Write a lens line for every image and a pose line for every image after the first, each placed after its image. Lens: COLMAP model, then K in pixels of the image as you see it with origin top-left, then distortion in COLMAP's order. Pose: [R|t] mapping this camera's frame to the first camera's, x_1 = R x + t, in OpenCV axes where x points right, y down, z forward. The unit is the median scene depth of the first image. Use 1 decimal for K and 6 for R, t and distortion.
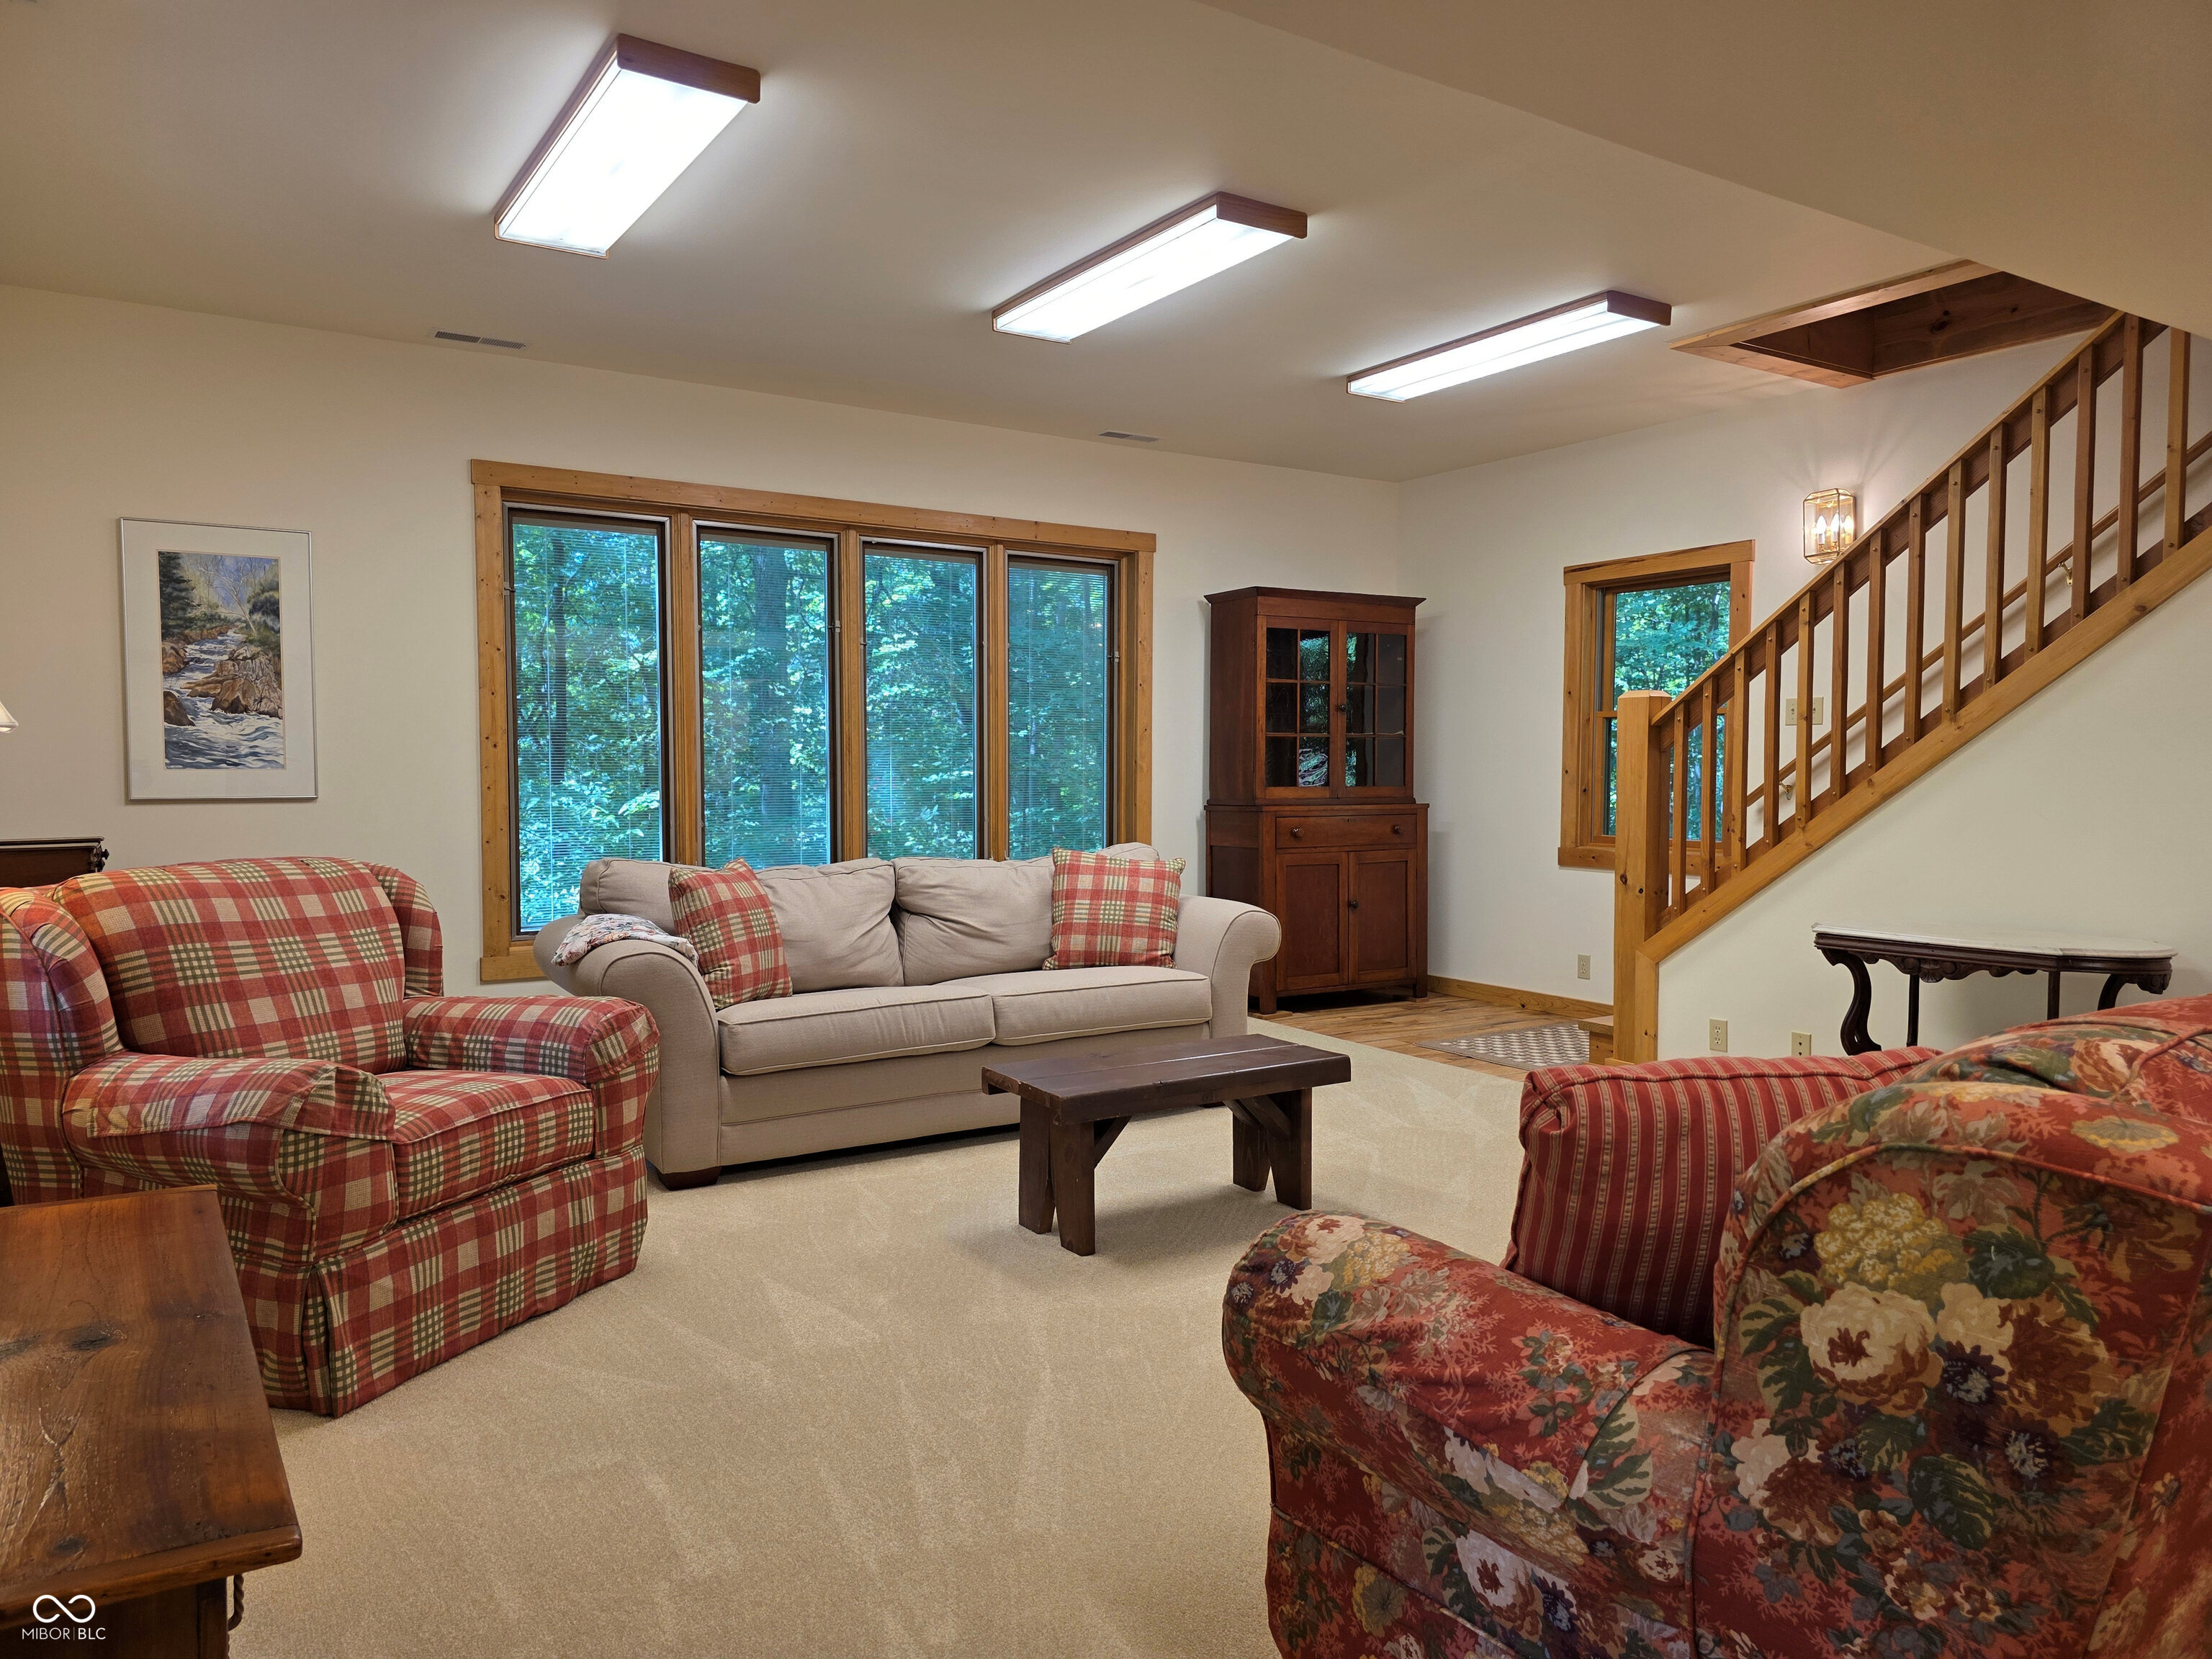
lens RADIAL K [[1494.7, 0, 1090.4], [0, 1494.7, 826.3], [0, 0, 1]] dist [0.085549, -0.081906]
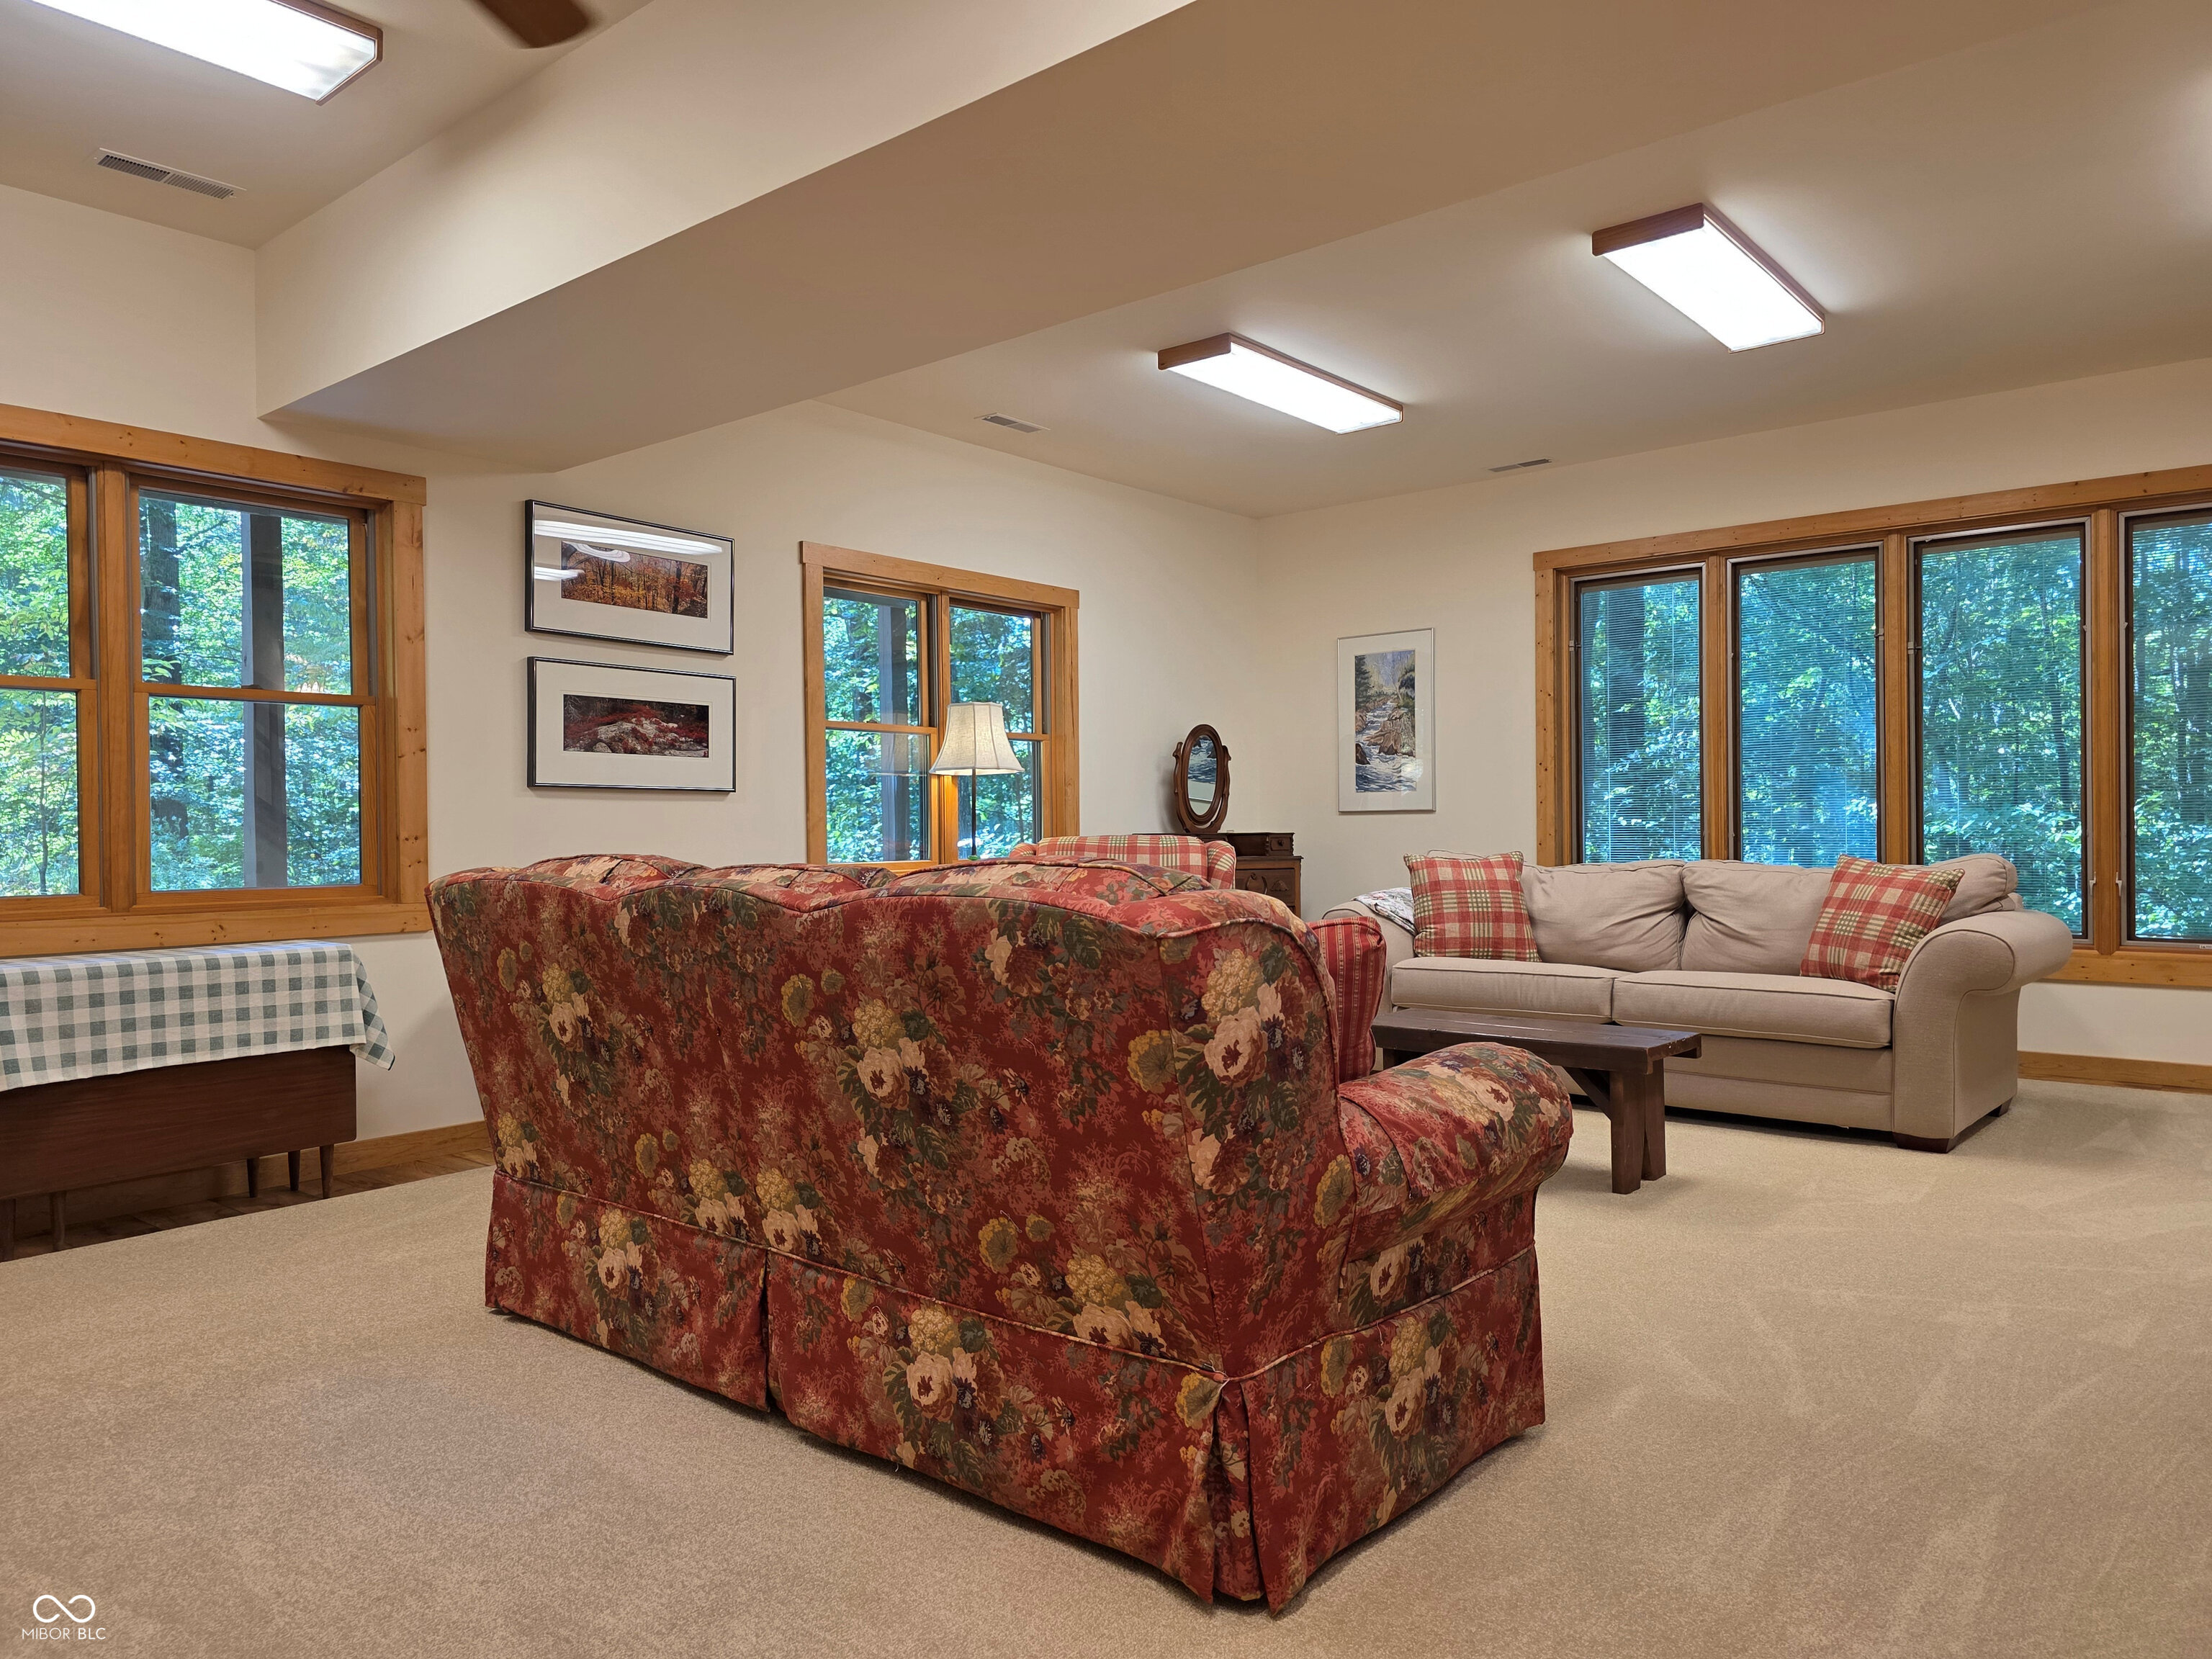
lens RADIAL K [[1494.7, 0, 1090.4], [0, 1494.7, 826.3], [0, 0, 1]] dist [0.085549, -0.081906]
pose [[0.299337, -0.000889, -0.954147, 1.093549], [-0.028354, 0.999550, -0.009827, 0.028469], [0.953726, 0.029996, 0.299177, 0.374162]]
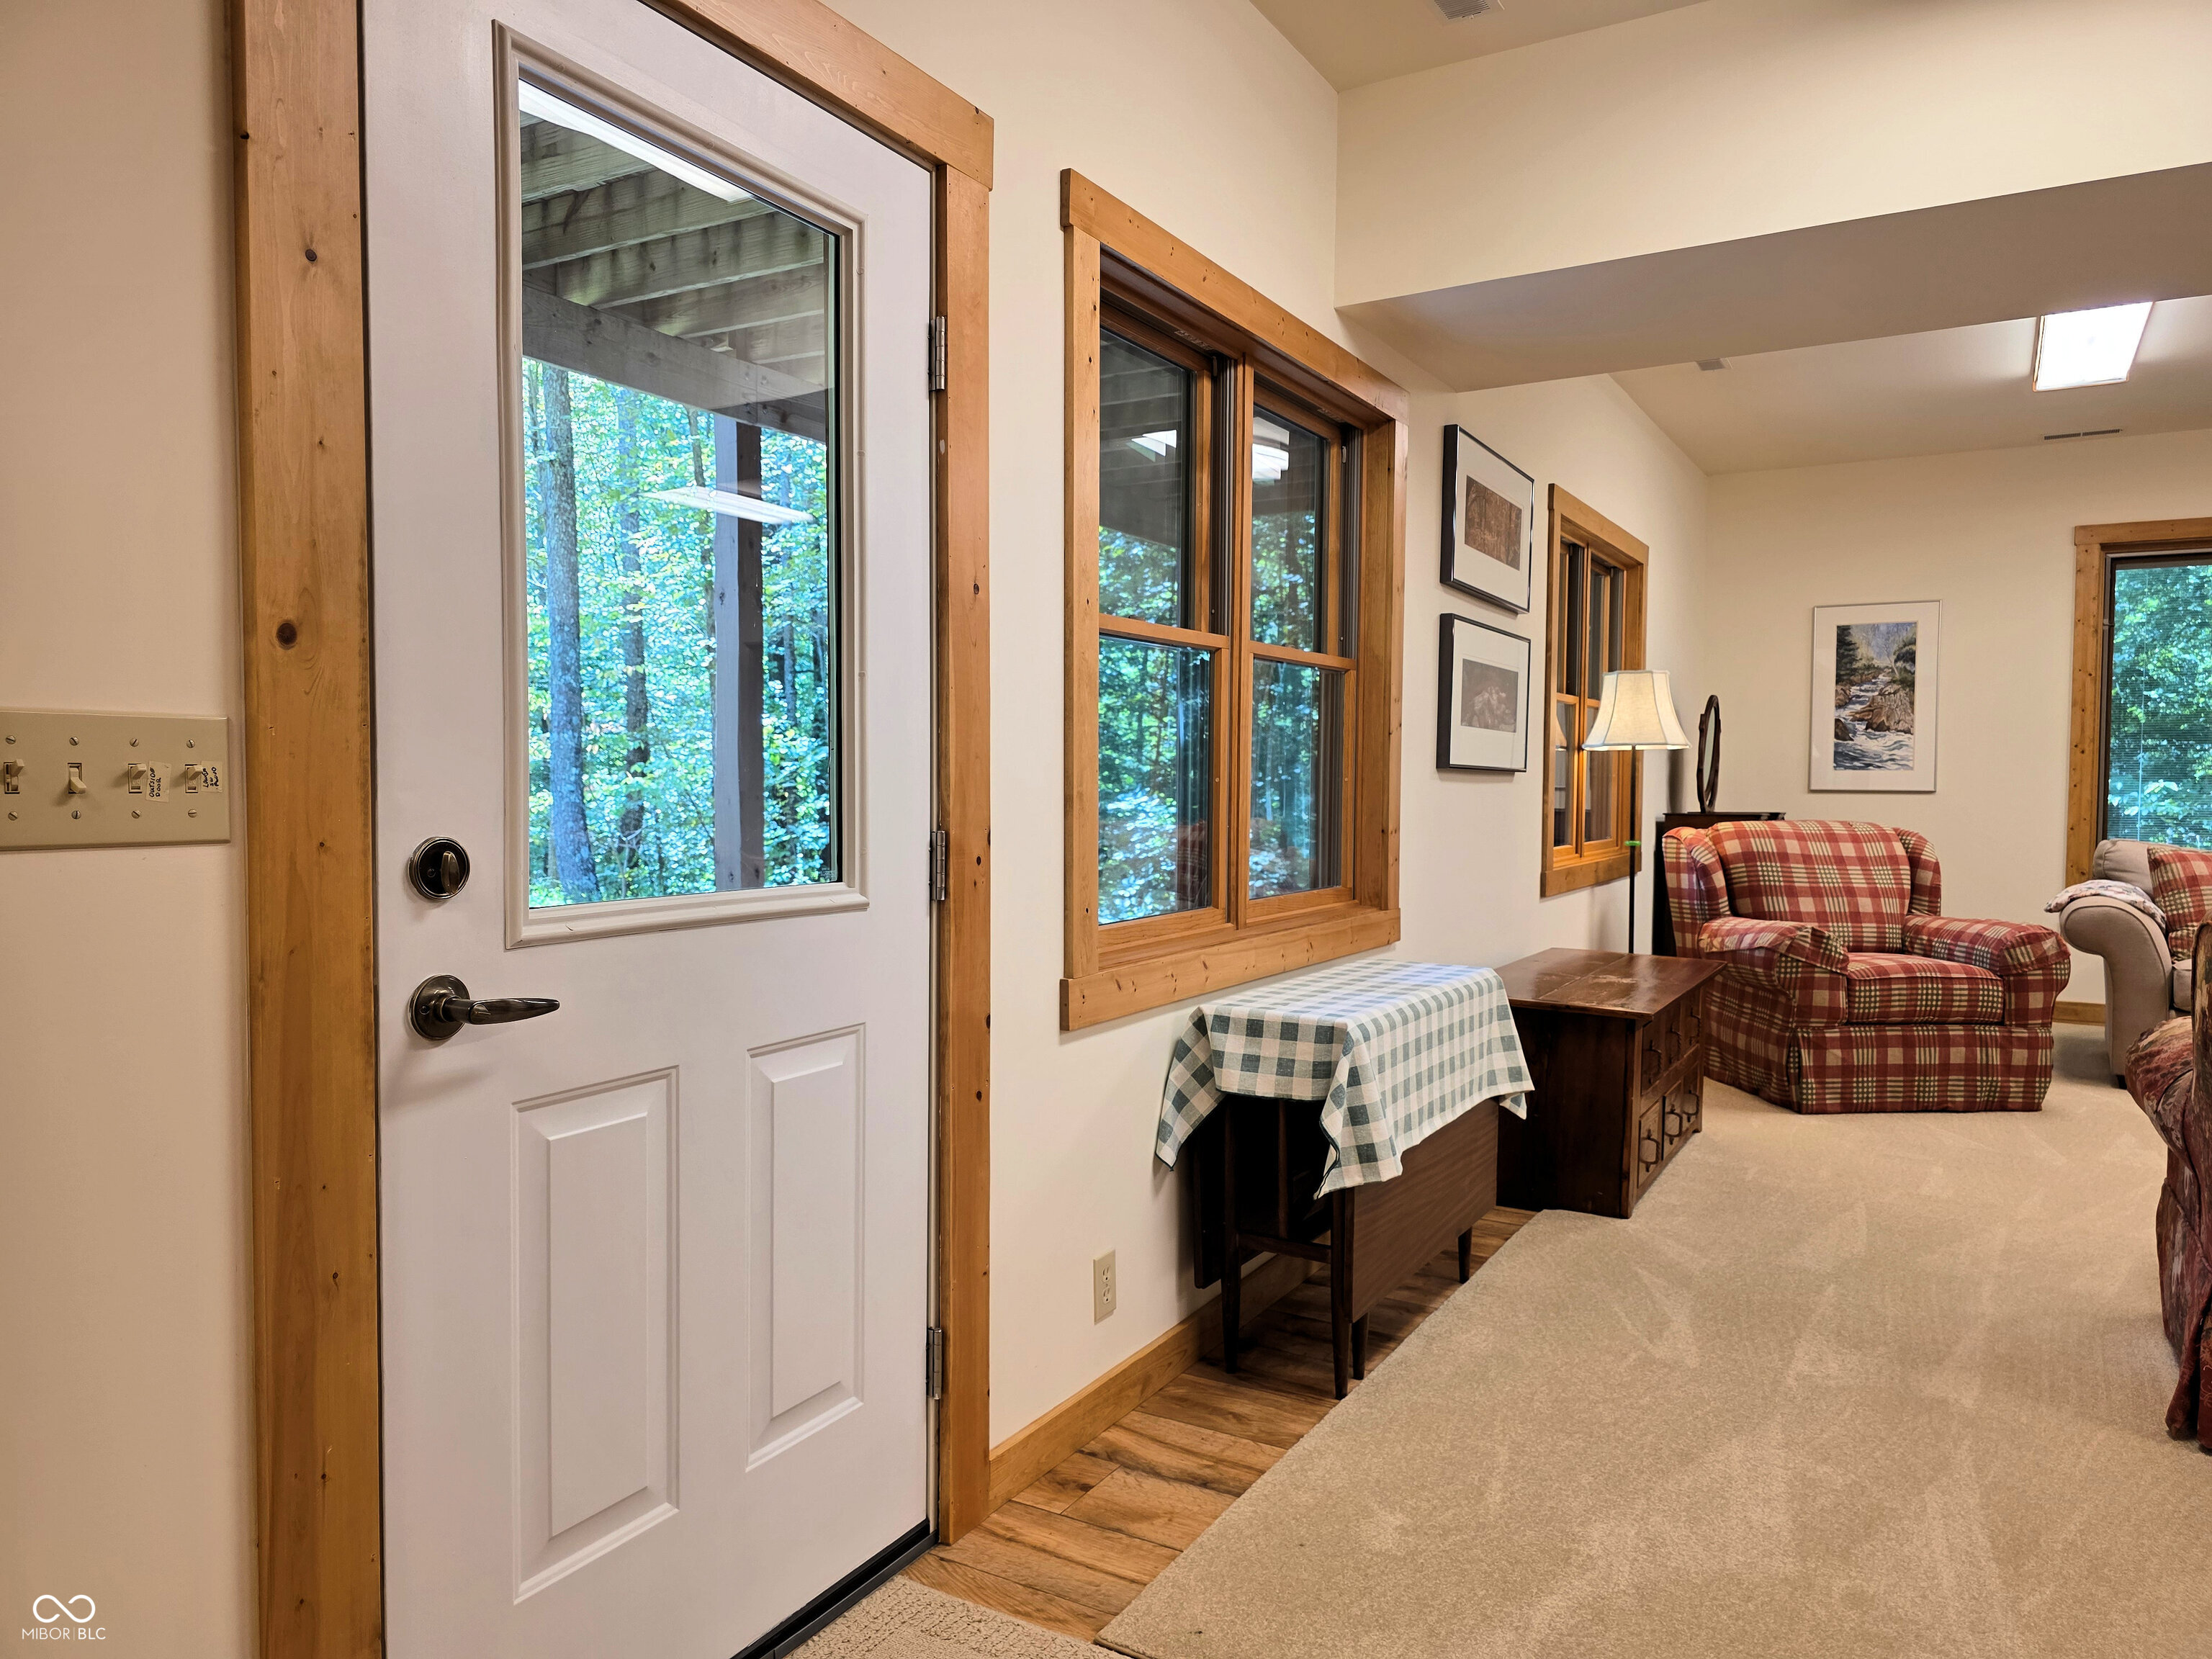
lens RADIAL K [[1494.7, 0, 1090.4], [0, 1494.7, 826.3], [0, 0, 1]] dist [0.085549, -0.081906]
pose [[0.451461, 0.035674, -0.891577, 0.552591], [-0.042169, 0.998937, 0.018617, 0.029075], [0.891294, 0.029192, 0.452486, -0.456221]]
